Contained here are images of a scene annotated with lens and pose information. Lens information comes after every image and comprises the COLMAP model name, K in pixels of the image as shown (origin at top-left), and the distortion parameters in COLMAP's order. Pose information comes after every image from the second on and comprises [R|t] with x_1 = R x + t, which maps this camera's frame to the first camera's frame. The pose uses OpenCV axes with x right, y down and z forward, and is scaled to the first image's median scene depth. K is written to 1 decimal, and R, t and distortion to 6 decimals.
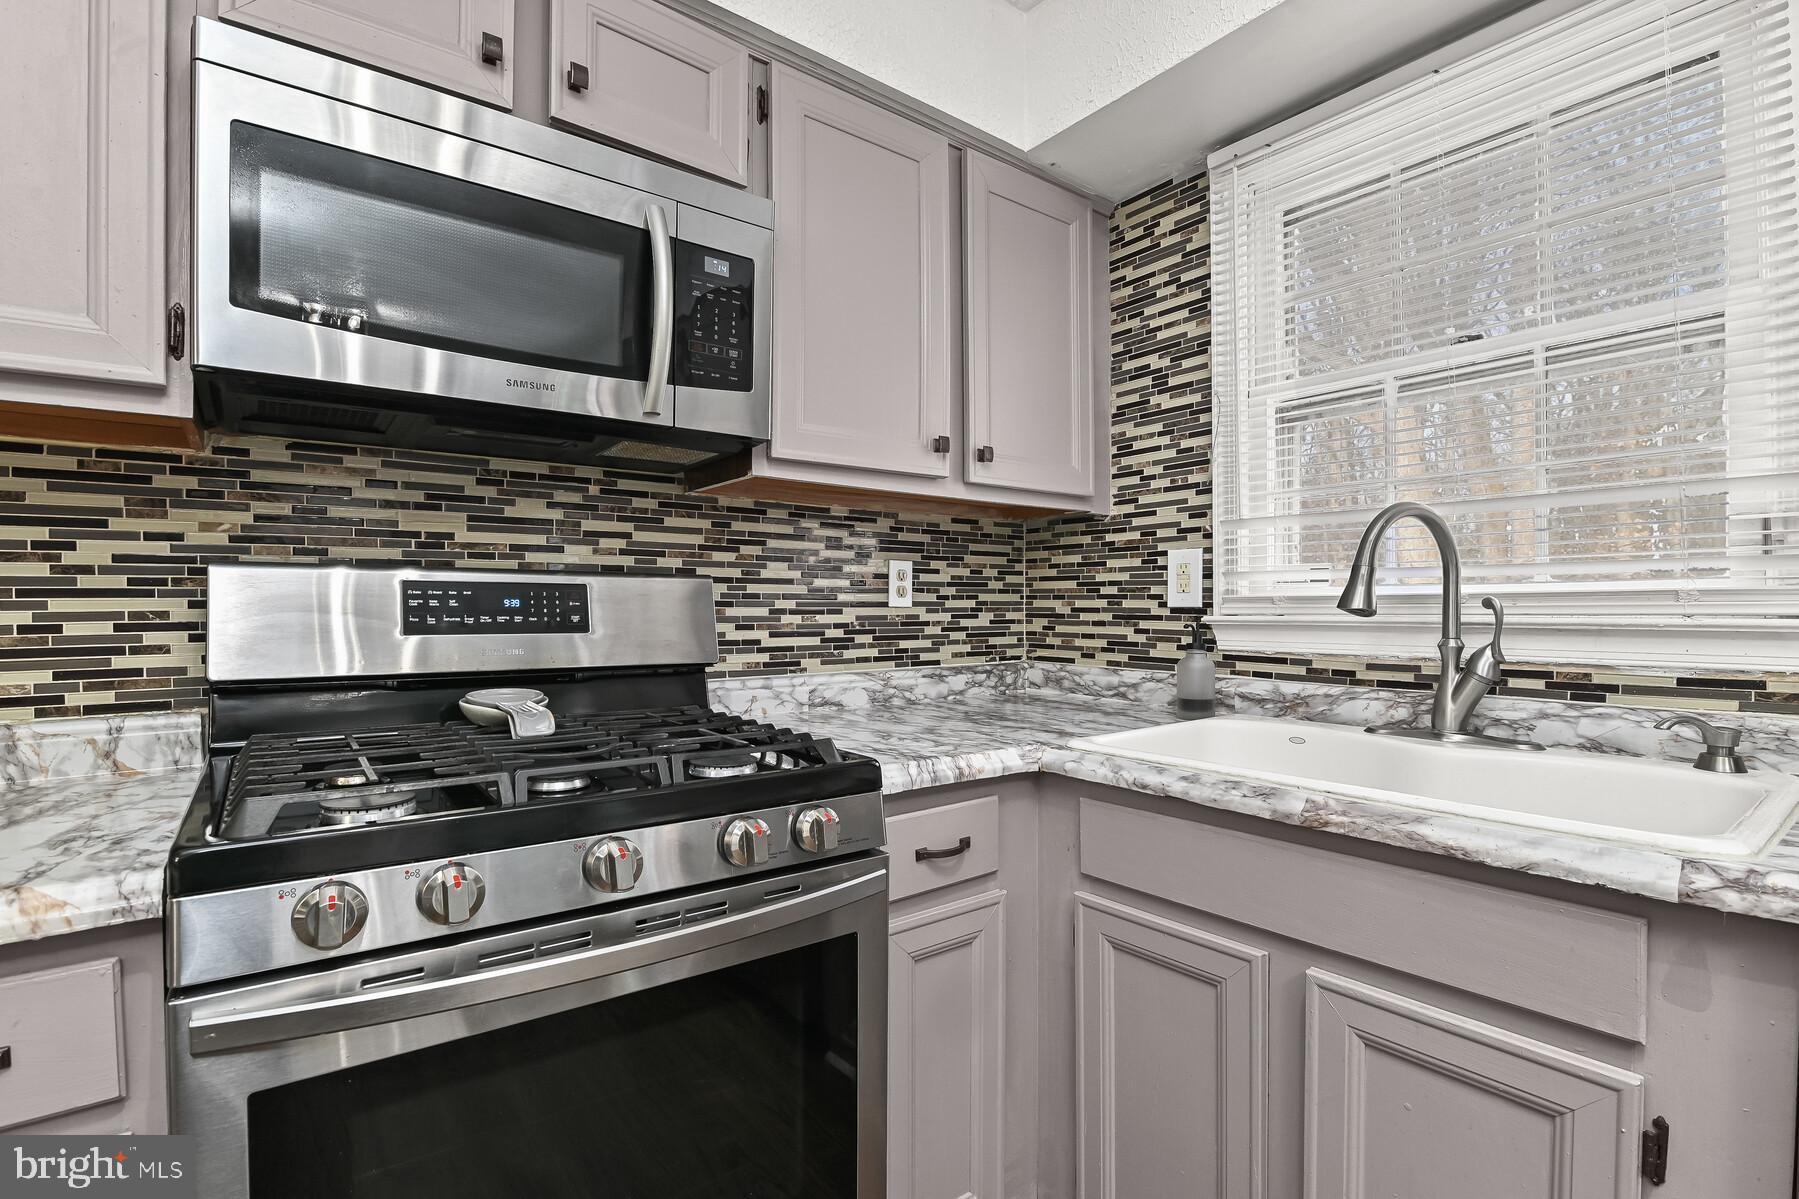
lens RADIAL K [[841.1, 0, 900.2], [0, 841.1, 612.7], [0, 0, 1]] dist [-0.019146, 0.000519]
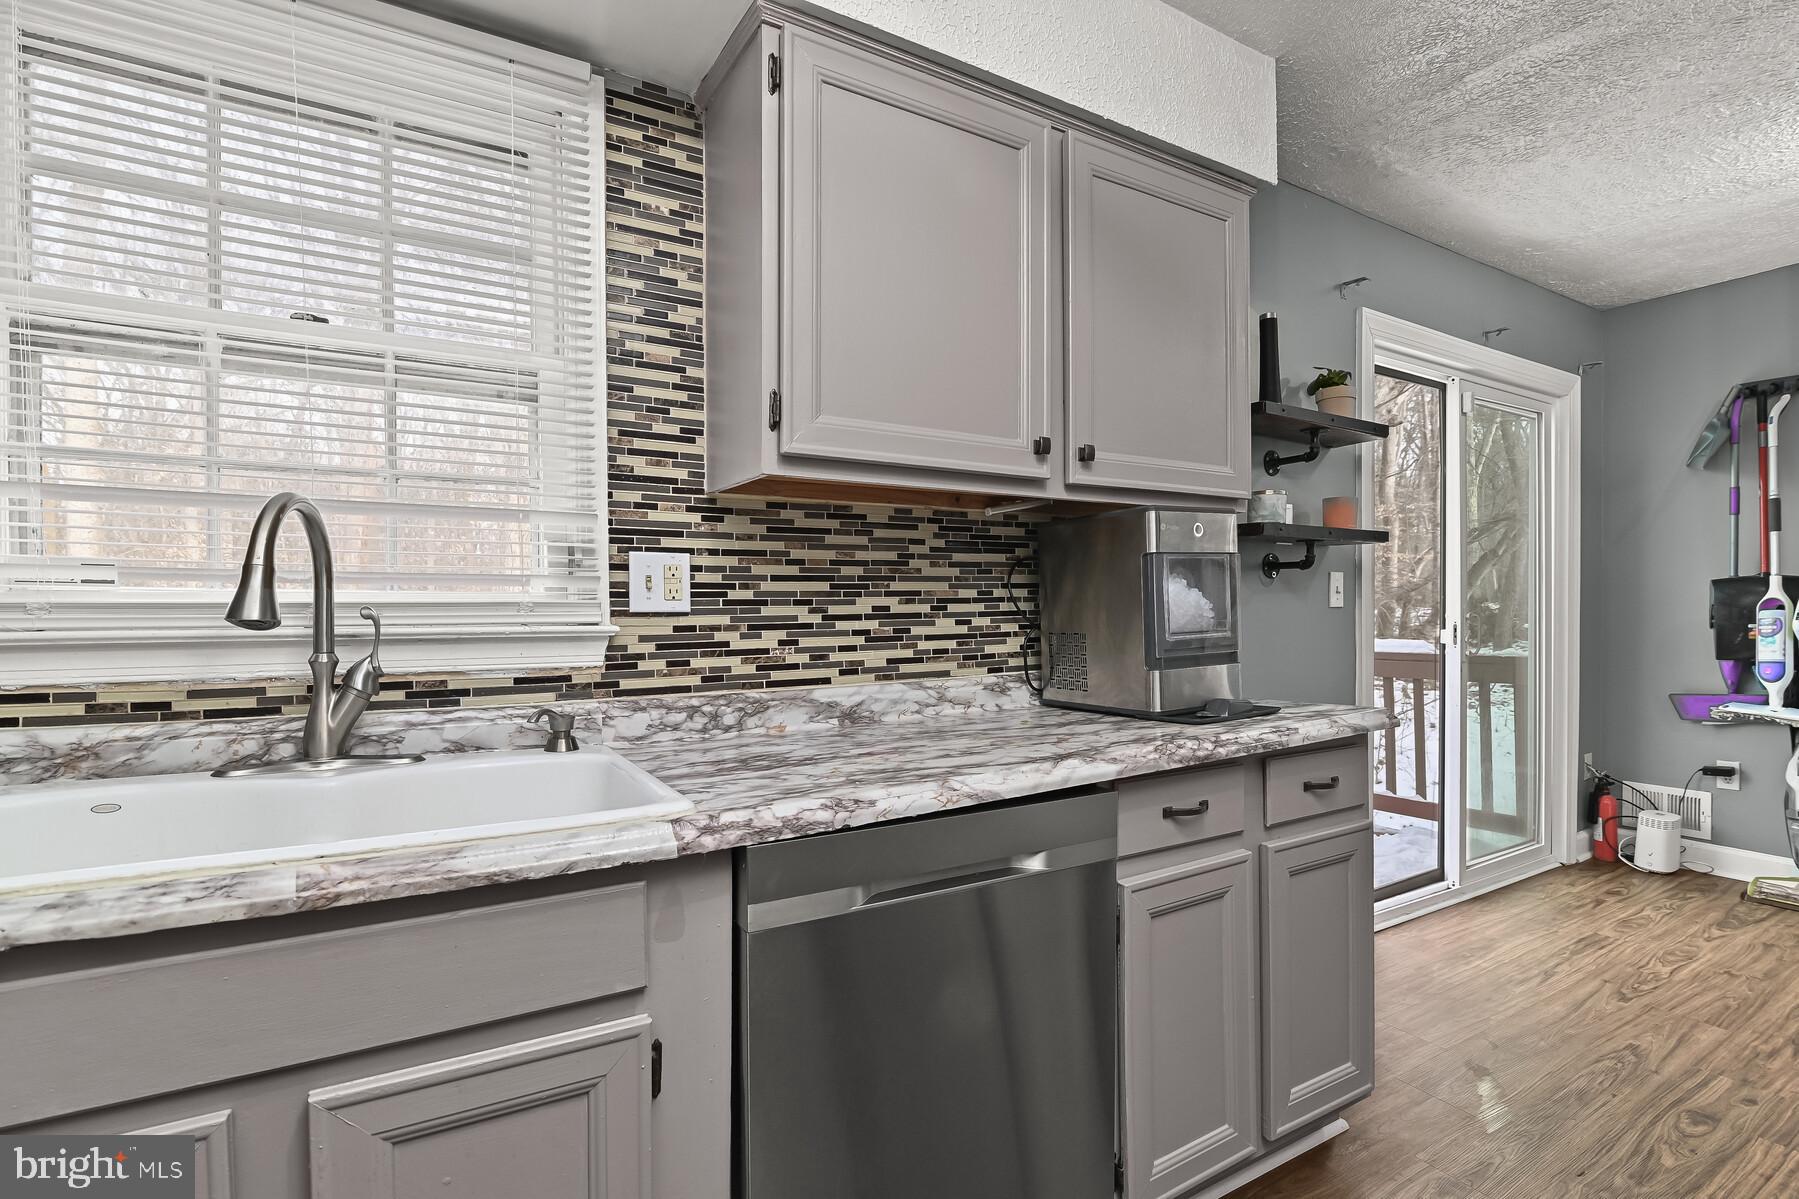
lens RADIAL K [[832.3, 0, 894.9], [0, 832.3, 629.1], [0, 0, 1]] dist [-0.023544, 0.000206]
pose [[0.130817, -0.015993, 0.991277, -0.107846], [0.010135, 0.999839, 0.014794, -0.001033], [-0.991355, 0.008111, 0.130958, 0.241683]]
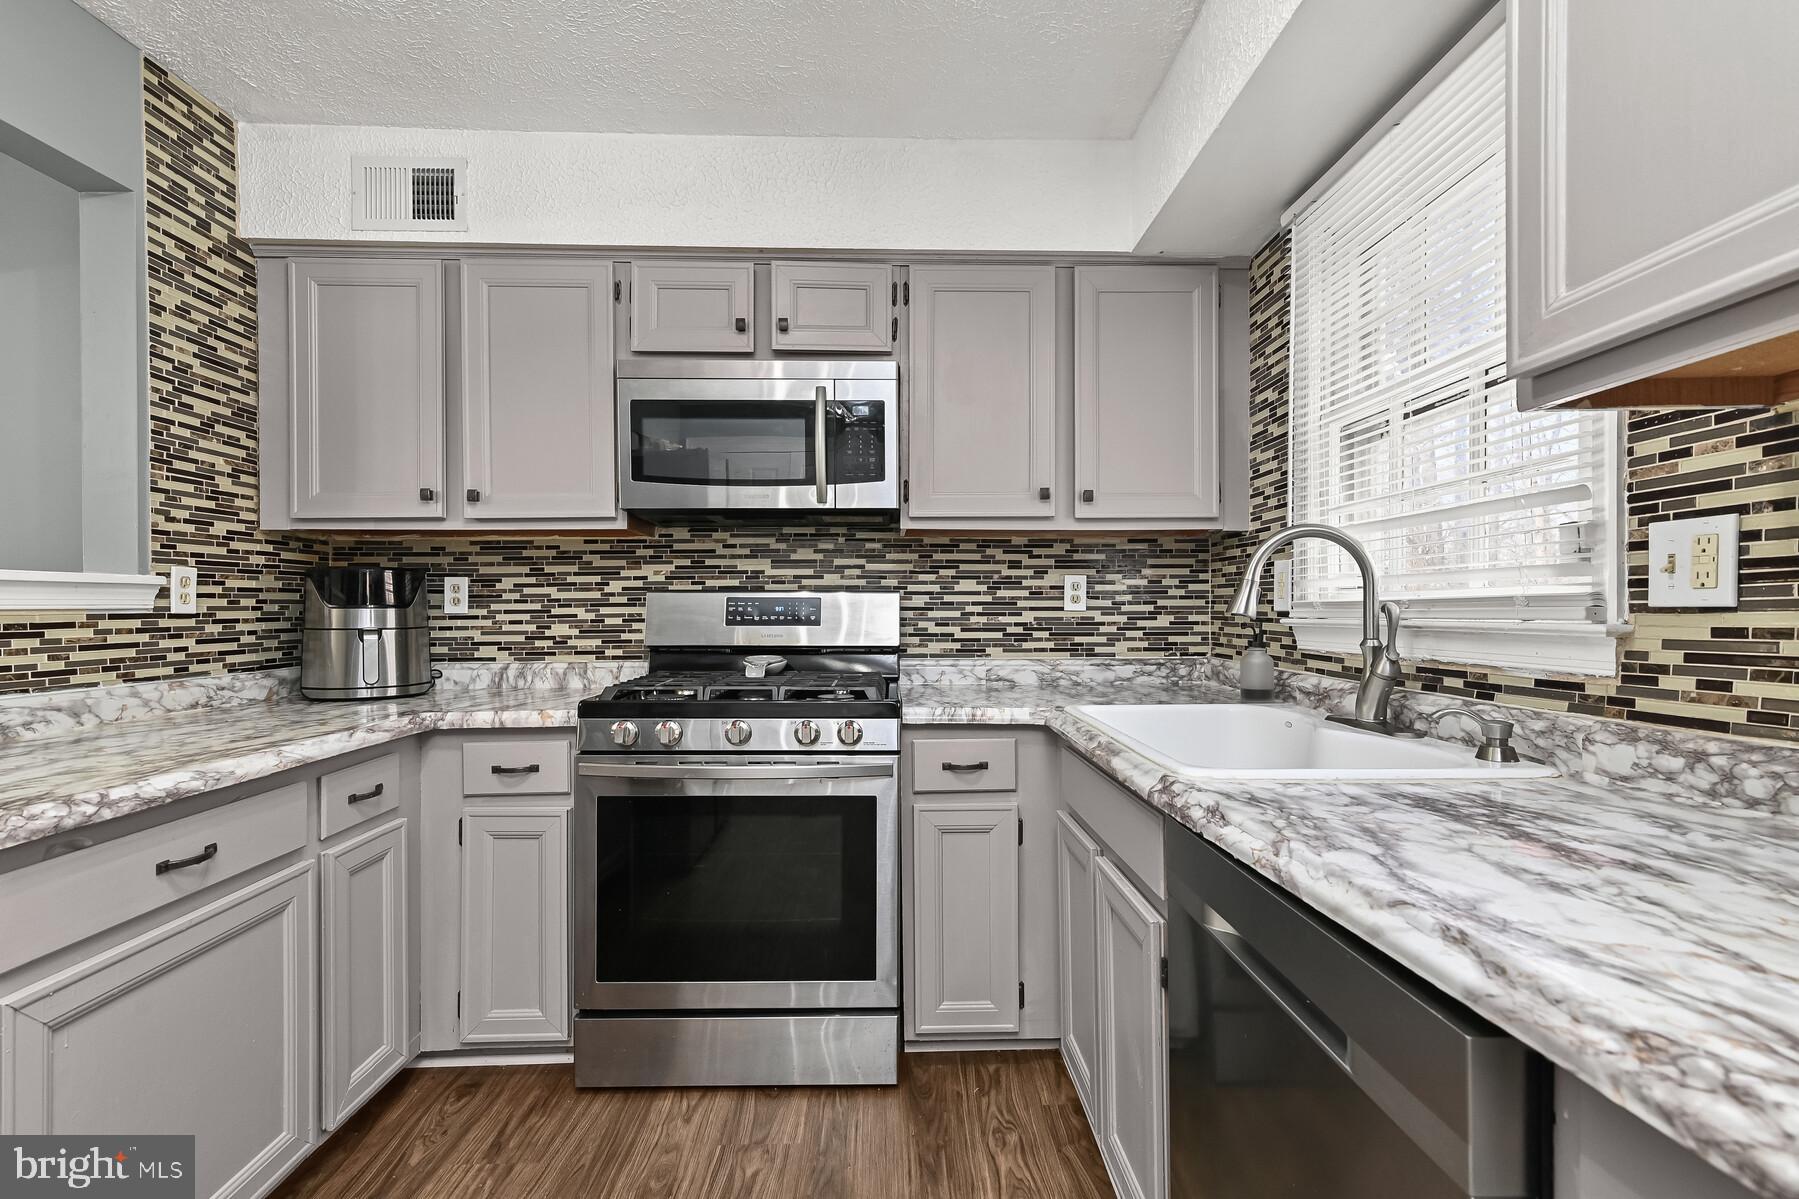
lens RADIAL K [[846.6, 0, 908.2], [0, 846.6, 613.6], [0, 0, 1]] dist [0.011831, 0.001222]
pose [[0.808412, 0.002241, -0.588613, 0.710549], [-0.002870, 0.999996, -0.000134, -0.001845], [0.588611, 0.001798, 0.808415, -0.267481]]
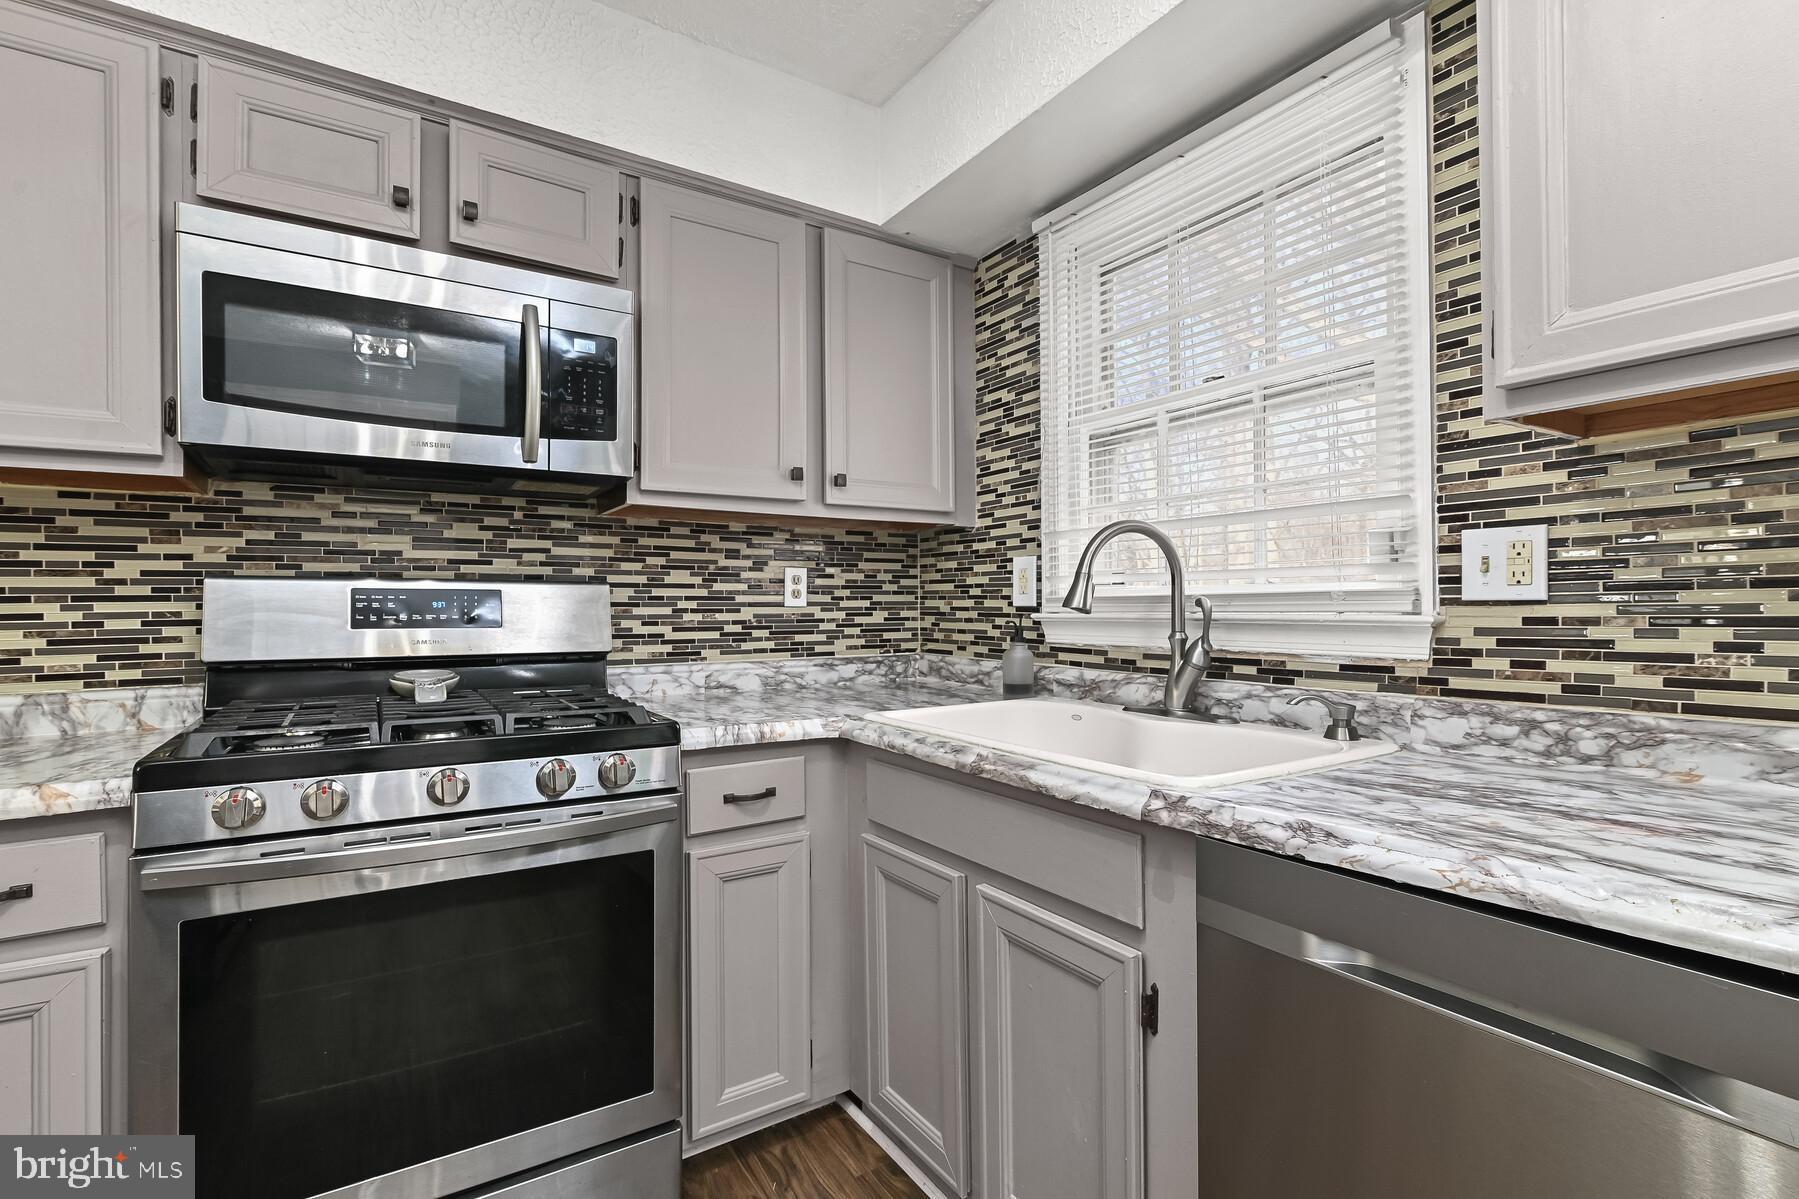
lens RADIAL K [[832.8, 0, 896.1], [0, 832.8, 602.8], [0, 0, 1]] dist [-0.000705, 0.000420]
pose [[0.996323, -0.003063, -0.085624, 0.305308], [0.002186, 0.999944, -0.010326, 0.000350], [0.085651, 0.010101, 0.996274, -0.199489]]
